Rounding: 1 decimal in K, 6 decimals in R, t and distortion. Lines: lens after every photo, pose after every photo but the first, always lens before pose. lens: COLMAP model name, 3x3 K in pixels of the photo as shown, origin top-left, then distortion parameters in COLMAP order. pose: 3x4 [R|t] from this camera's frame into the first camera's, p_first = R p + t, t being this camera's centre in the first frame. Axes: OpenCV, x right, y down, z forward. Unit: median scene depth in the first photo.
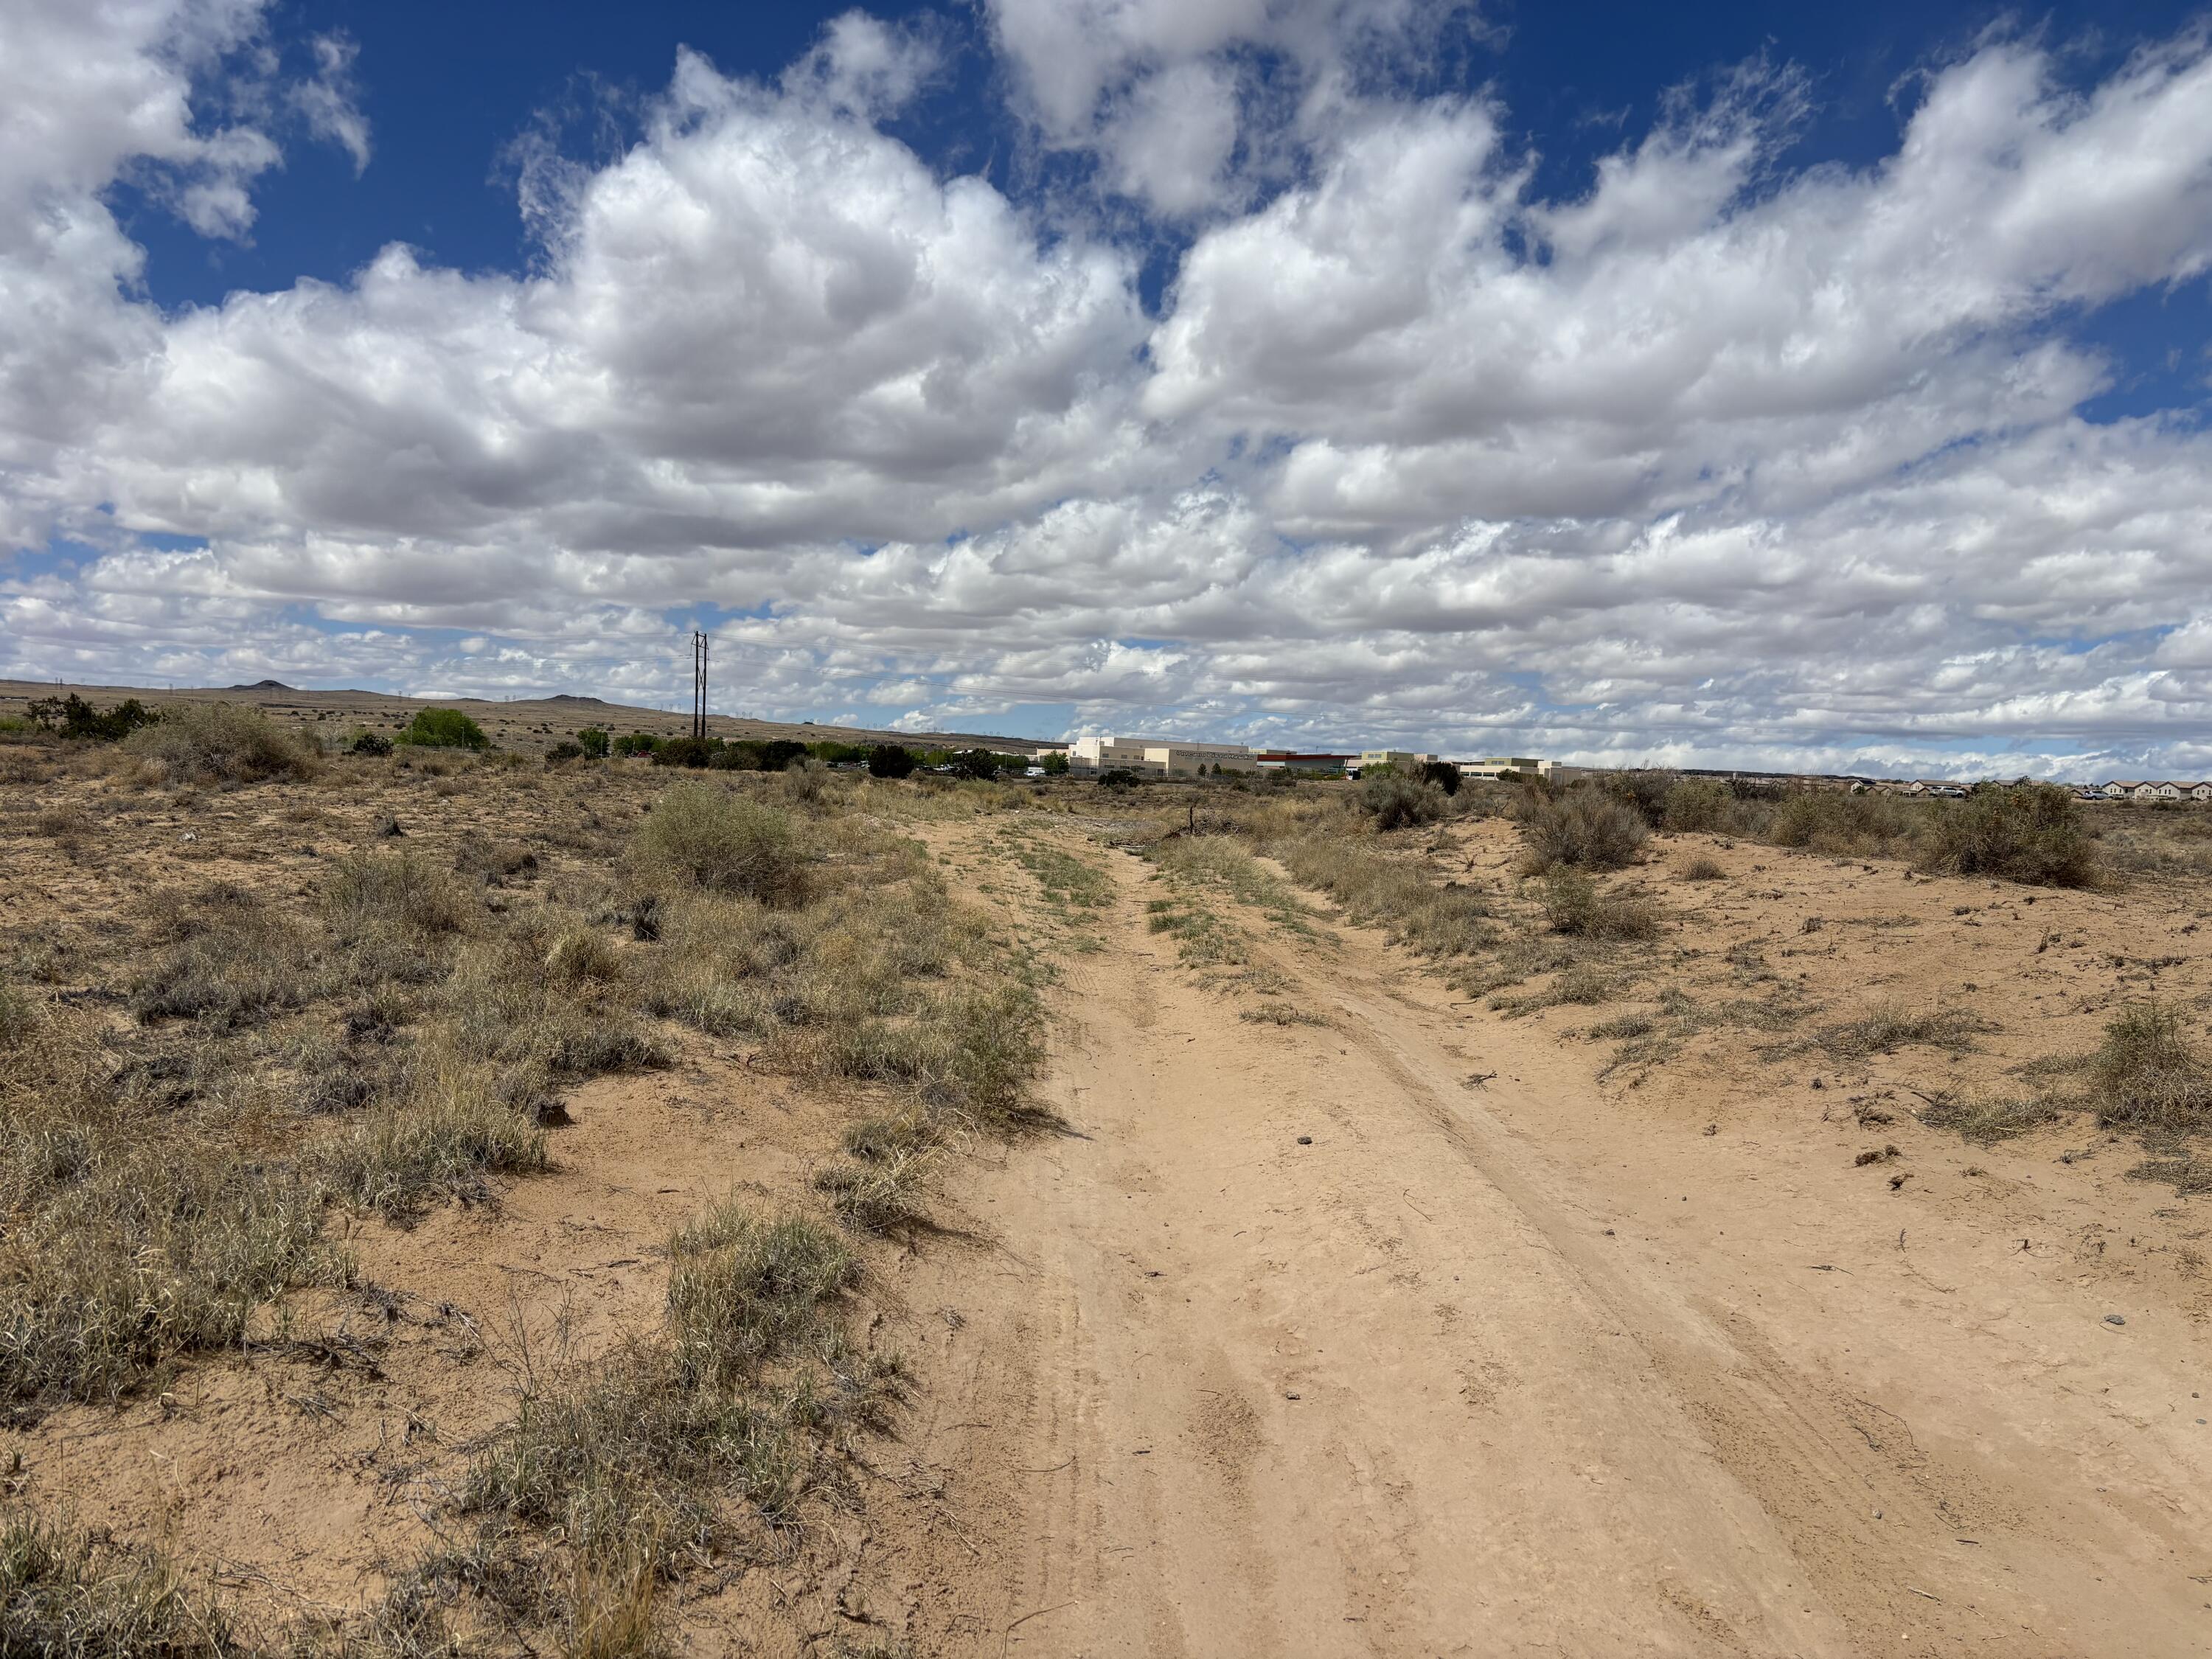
lens RADIAL K [[1681.0, 0, 1106.0], [0, 1681.0, 829.5], [0, 0, 1]] dist [0.163394, -0.300287]
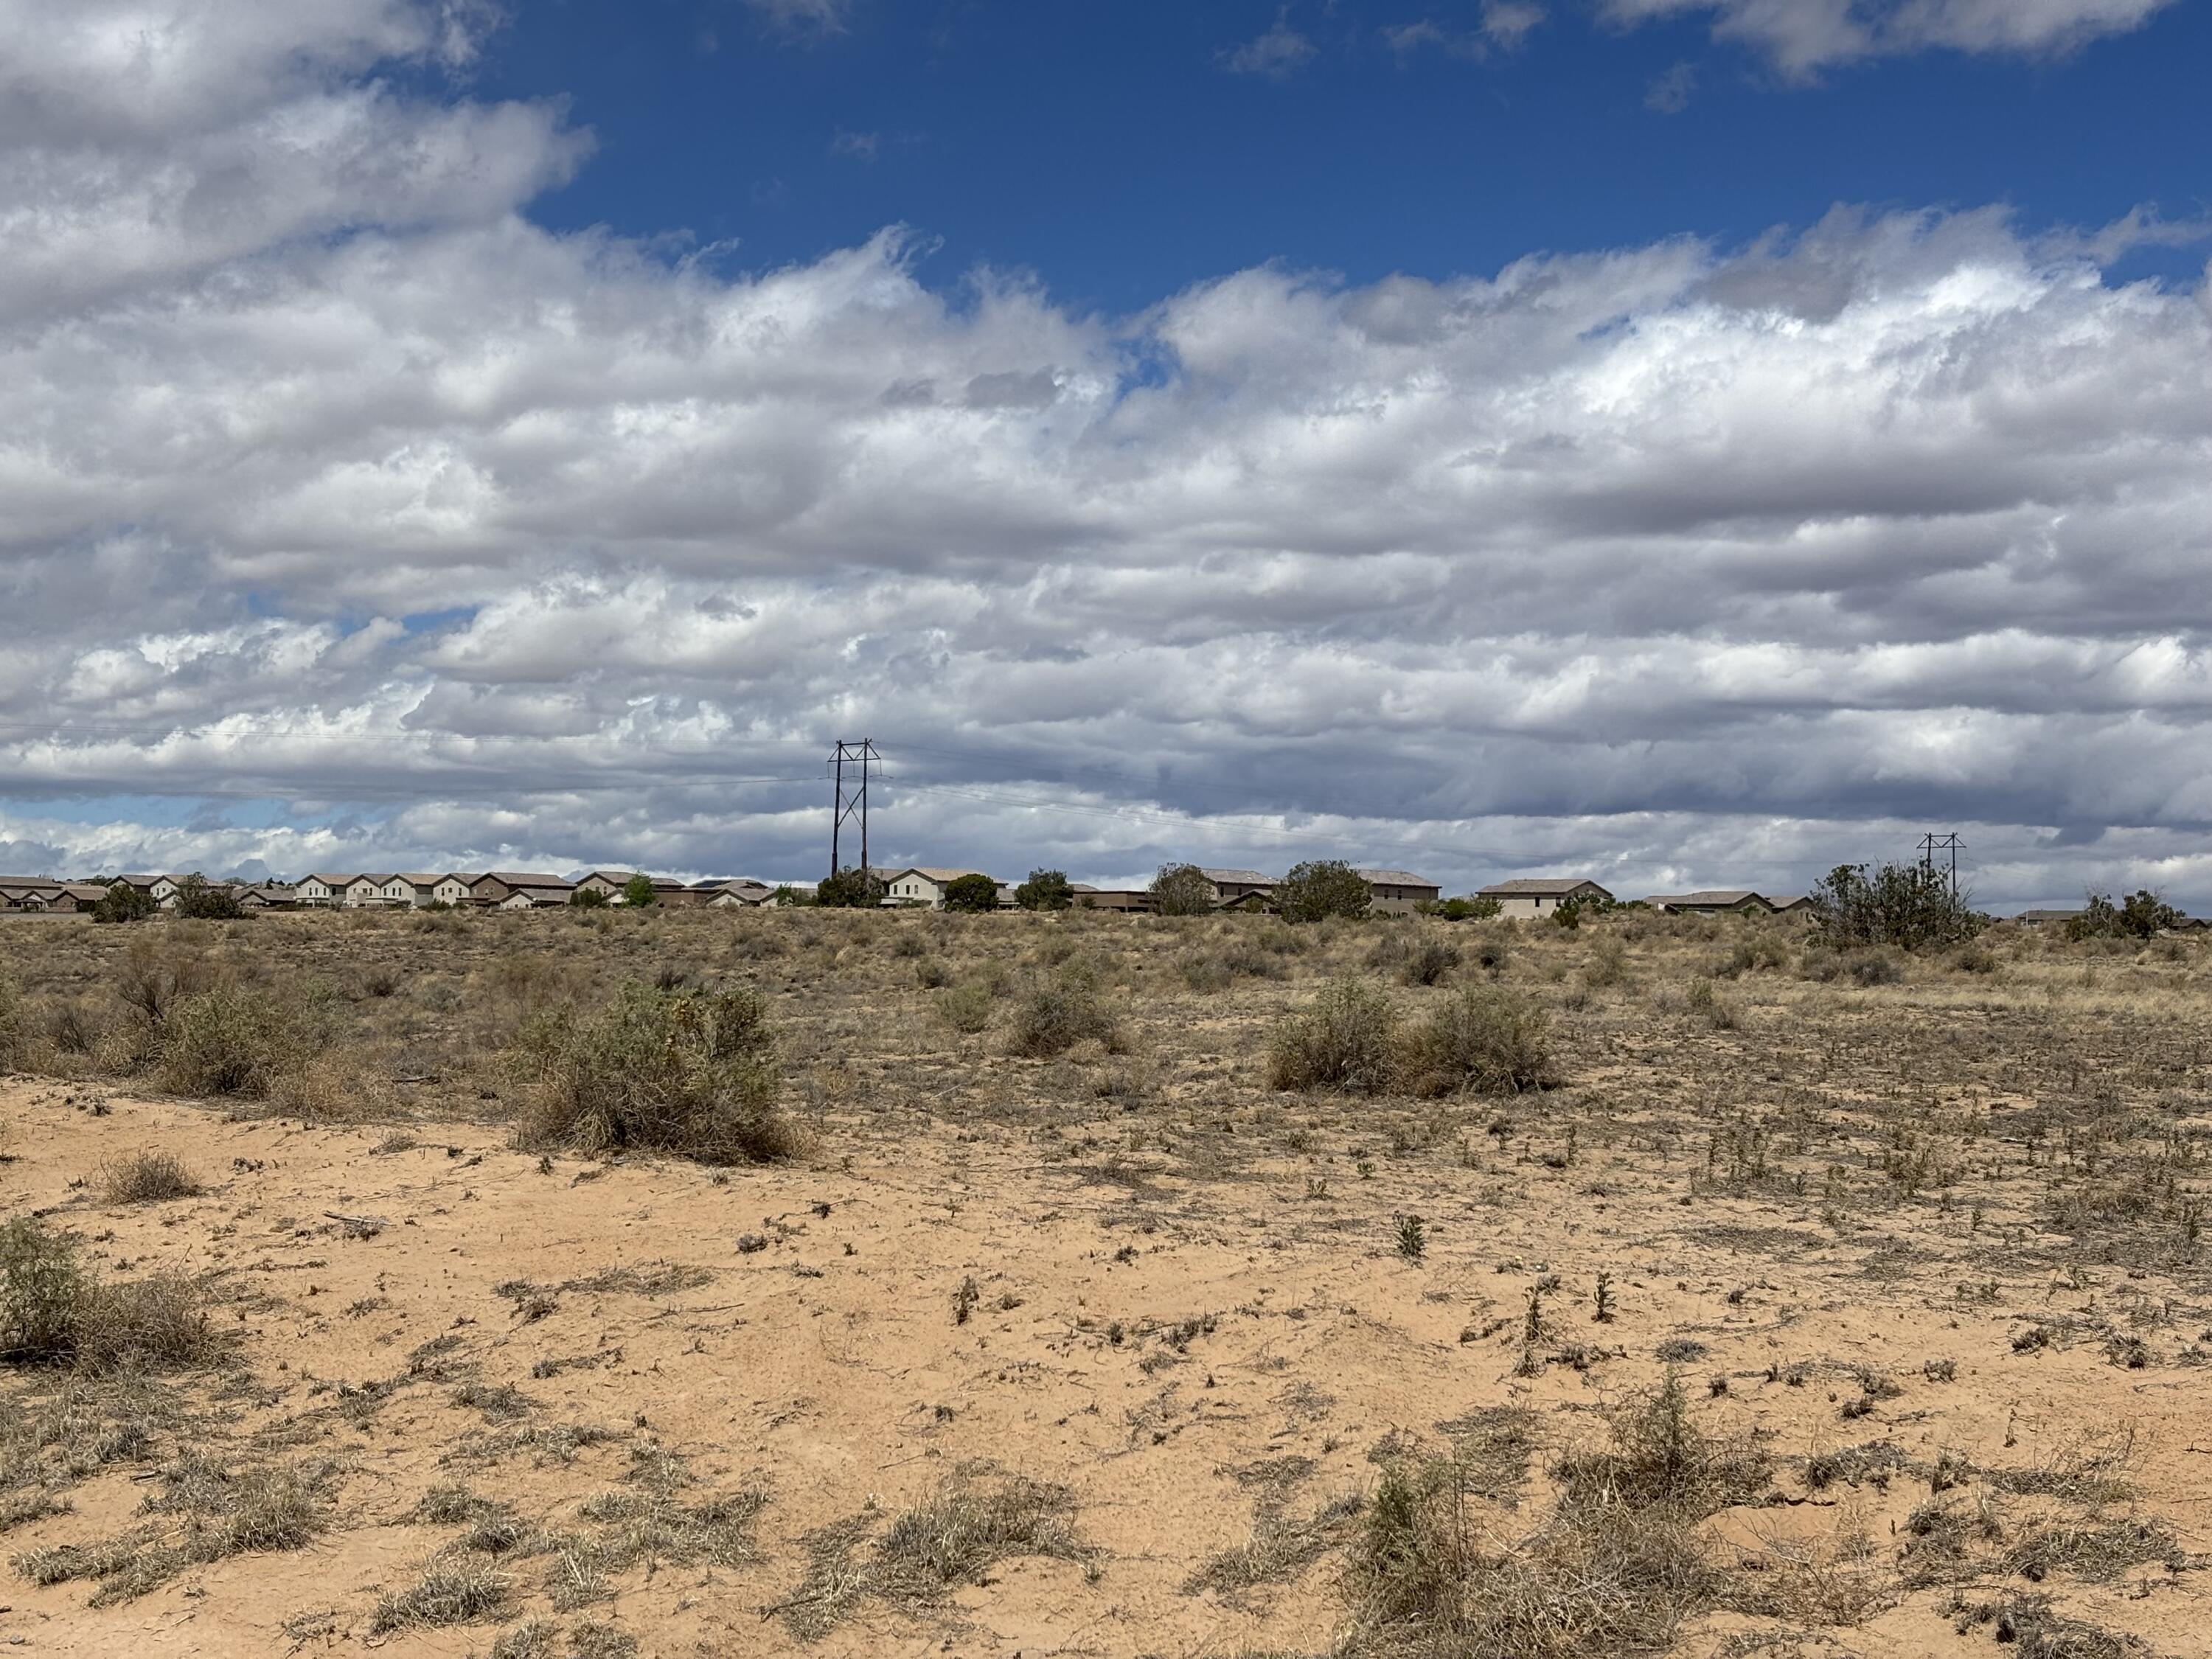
lens RADIAL K [[3336.0, 0, 1106.0], [0, 3336.0, 829.5], [0, 0, 1]] dist [0.264046, -1.198202]
pose [[0.701307, -0.007972, 0.712815, -0.135056], [0.034479, 0.999147, -0.022747, -0.040335], [-0.712025, 0.040530, 0.700983, 0.104762]]
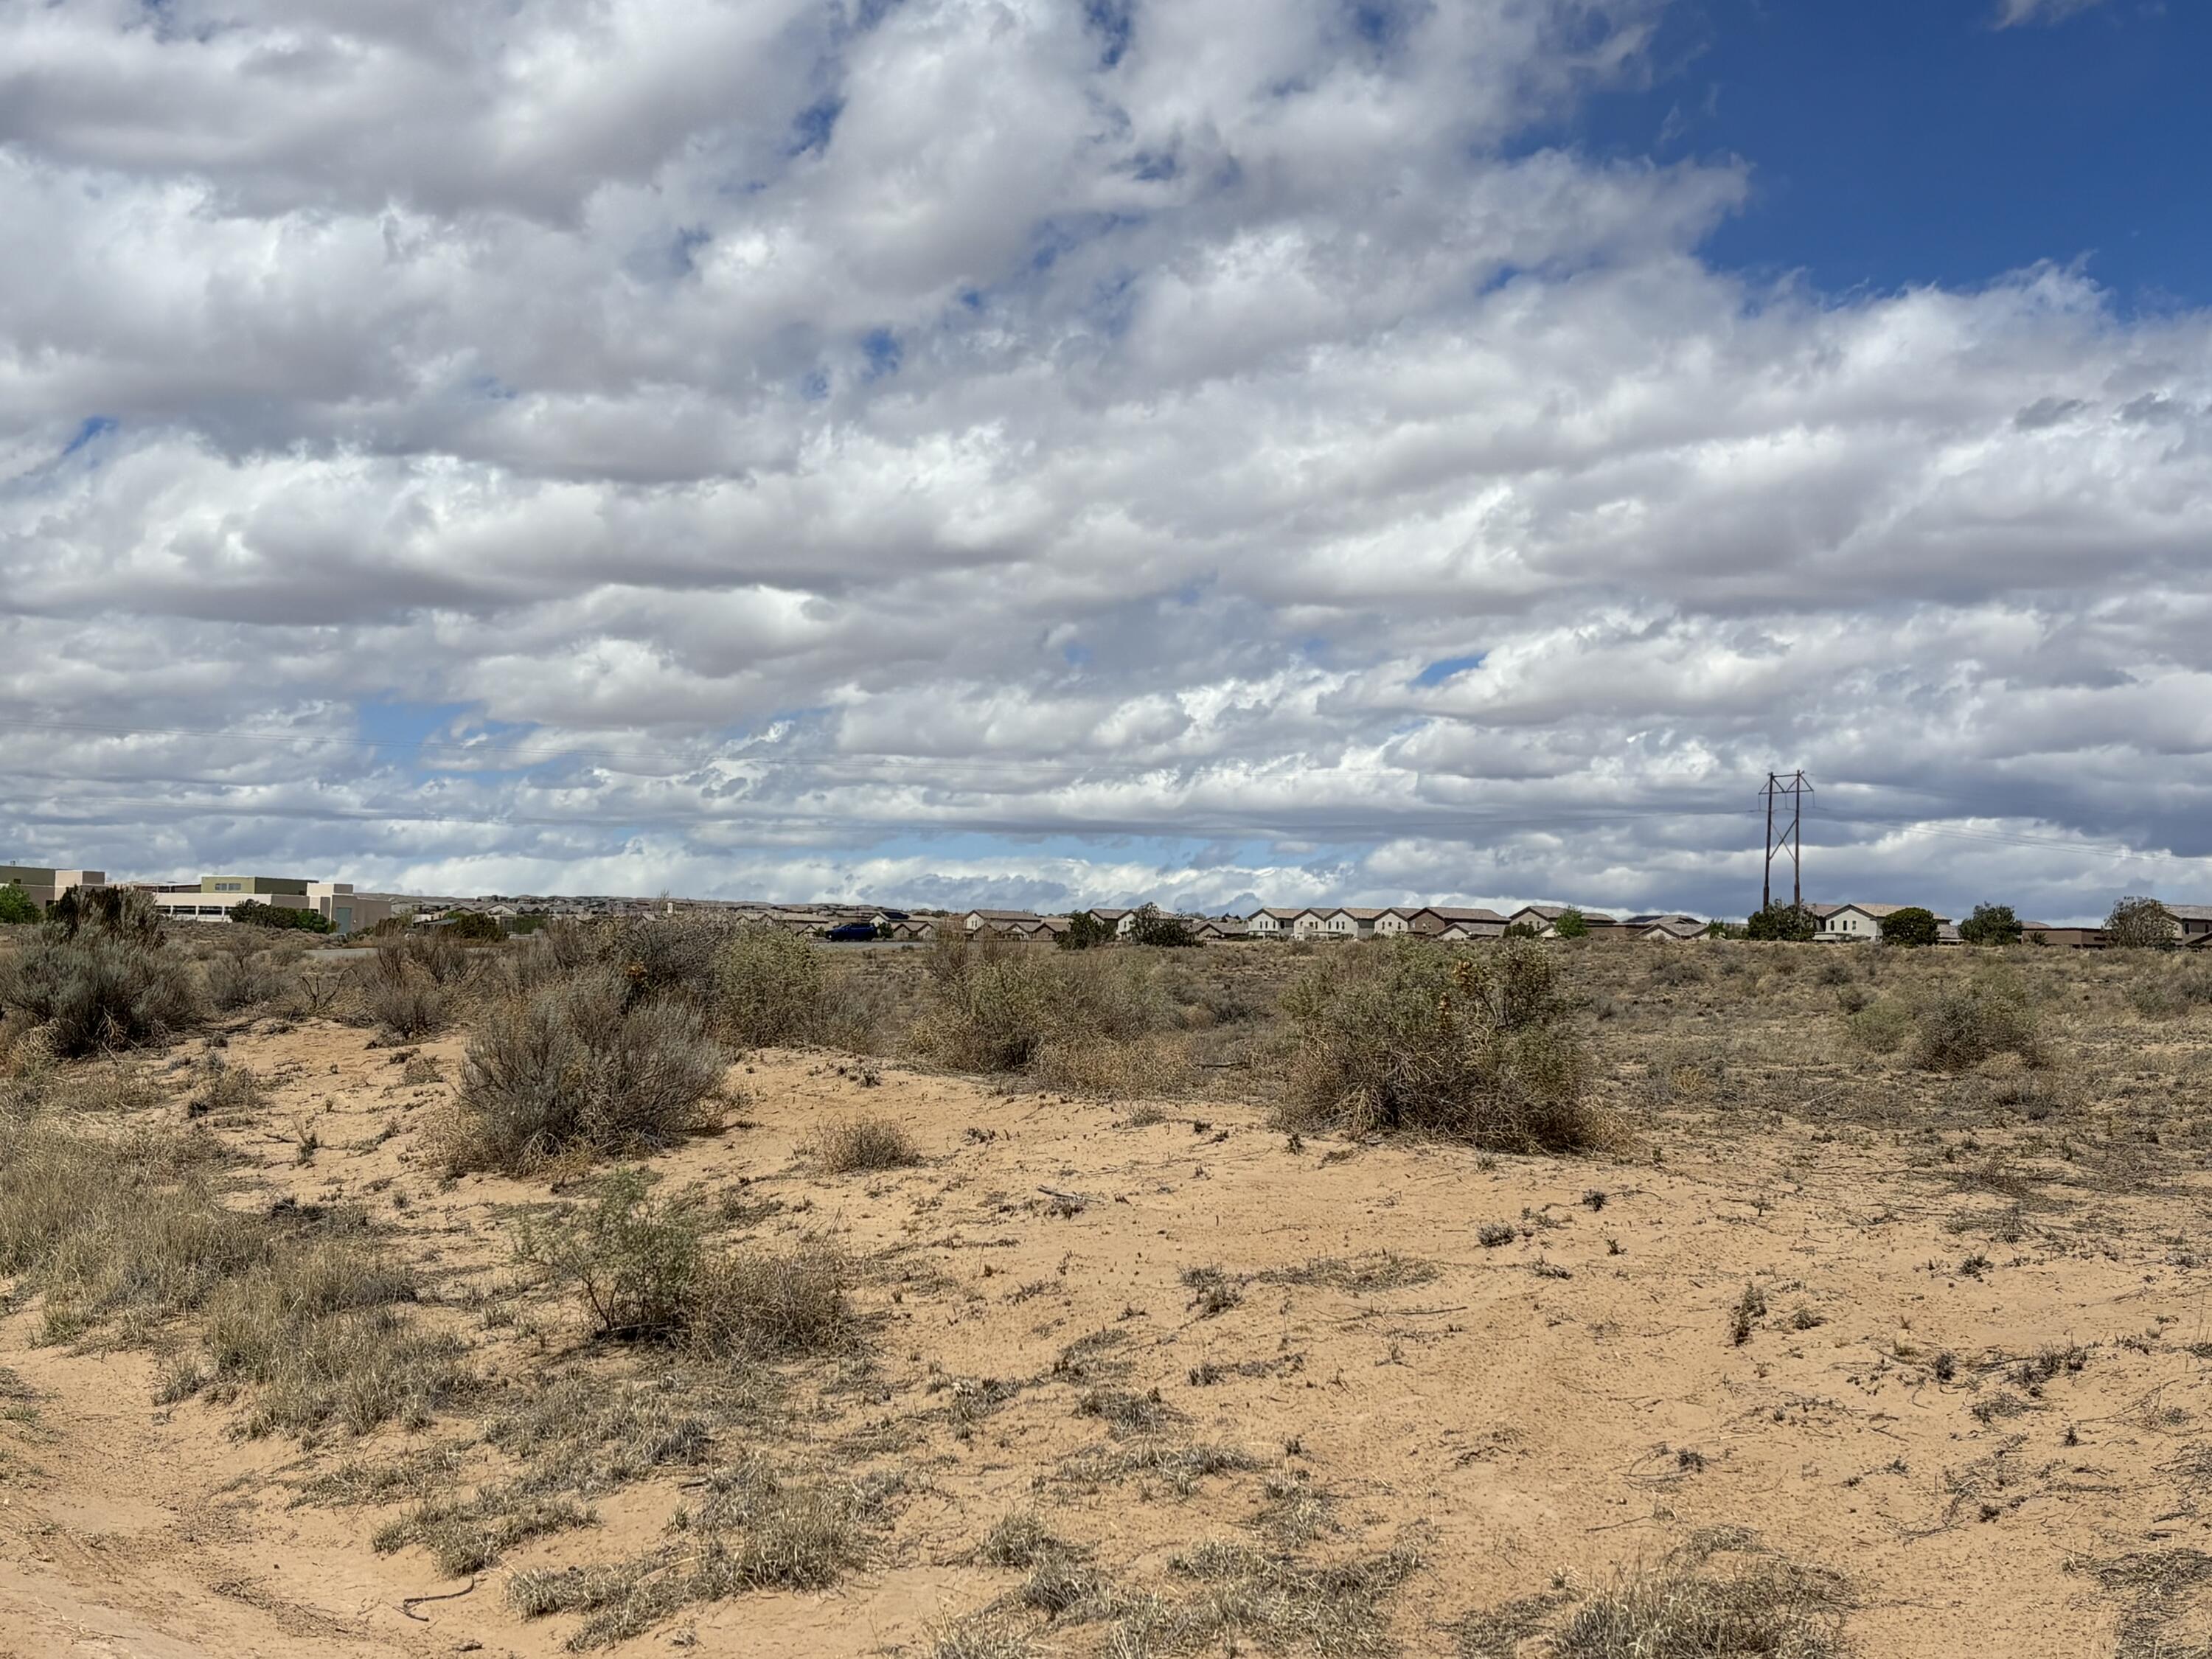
lens RADIAL K [[3184.4, 0, 1108.8], [0, 3184.4, 778.6], [0, 0, 1]] dist [0.177482, -0.646147]
pose [[0.876285, 0.007237, 0.481739, 0.003685], [0.027279, 0.997538, -0.064607, -0.014447], [-0.481021, 0.069756, 0.873930, 0.213807]]
